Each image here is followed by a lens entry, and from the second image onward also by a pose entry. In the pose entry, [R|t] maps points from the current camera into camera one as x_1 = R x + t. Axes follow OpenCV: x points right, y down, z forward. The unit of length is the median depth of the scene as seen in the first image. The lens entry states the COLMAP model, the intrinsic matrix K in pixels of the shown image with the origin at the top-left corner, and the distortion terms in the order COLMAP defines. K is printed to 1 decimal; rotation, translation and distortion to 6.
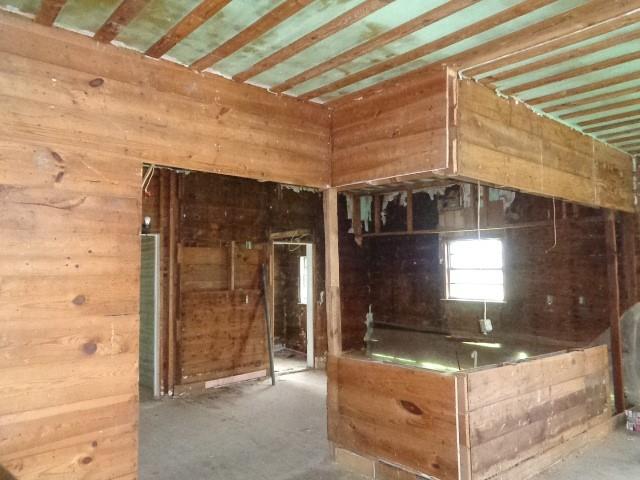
lens RADIAL K [[487.8, 0, 319.1], [0, 487.8, 237.4], [0, 0, 1]] dist [0.009622, 0.006467]
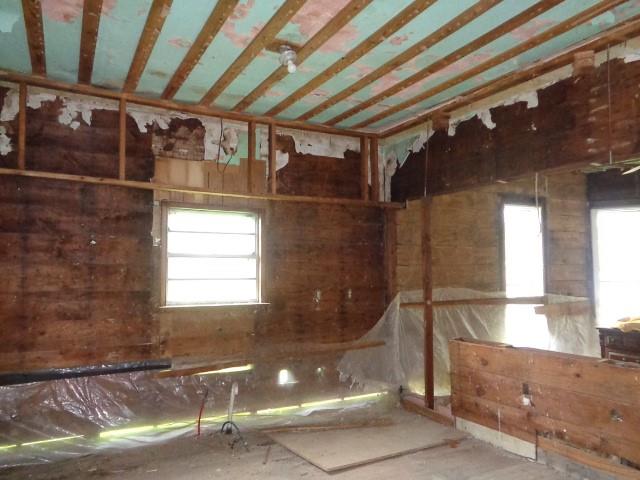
lens RADIAL K [[487.8, 0, 319.1], [0, 487.8, 237.4], [0, 0, 1]] dist [0.009622, 0.006467]
pose [[0.221320, 0.076357, 0.972207, -0.471148], [-0.062996, 0.995967, -0.063882, 0.120849], [-0.973164, -0.047107, 0.225237, 1.198426]]
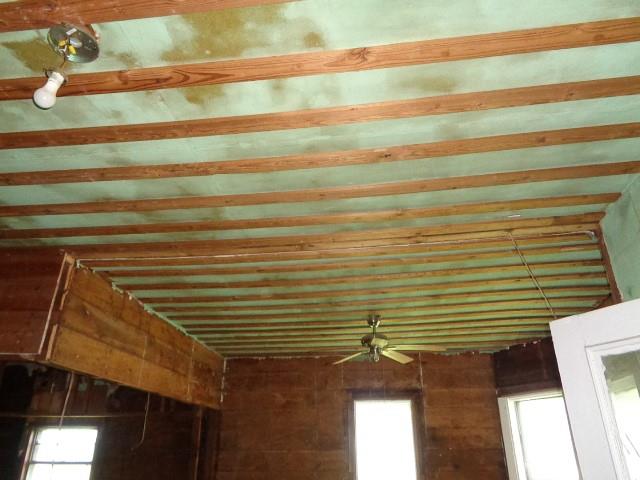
lens RADIAL K [[487.8, 0, 319.1], [0, 487.8, 237.4], [0, 0, 1]] dist [0.009622, 0.006467]
pose [[0.744727, 0.282573, 0.604594, 0.024078], [-0.056890, 0.929519, -0.364360, -0.030189], [-0.664940, 0.236954, 0.708313, -0.067201]]
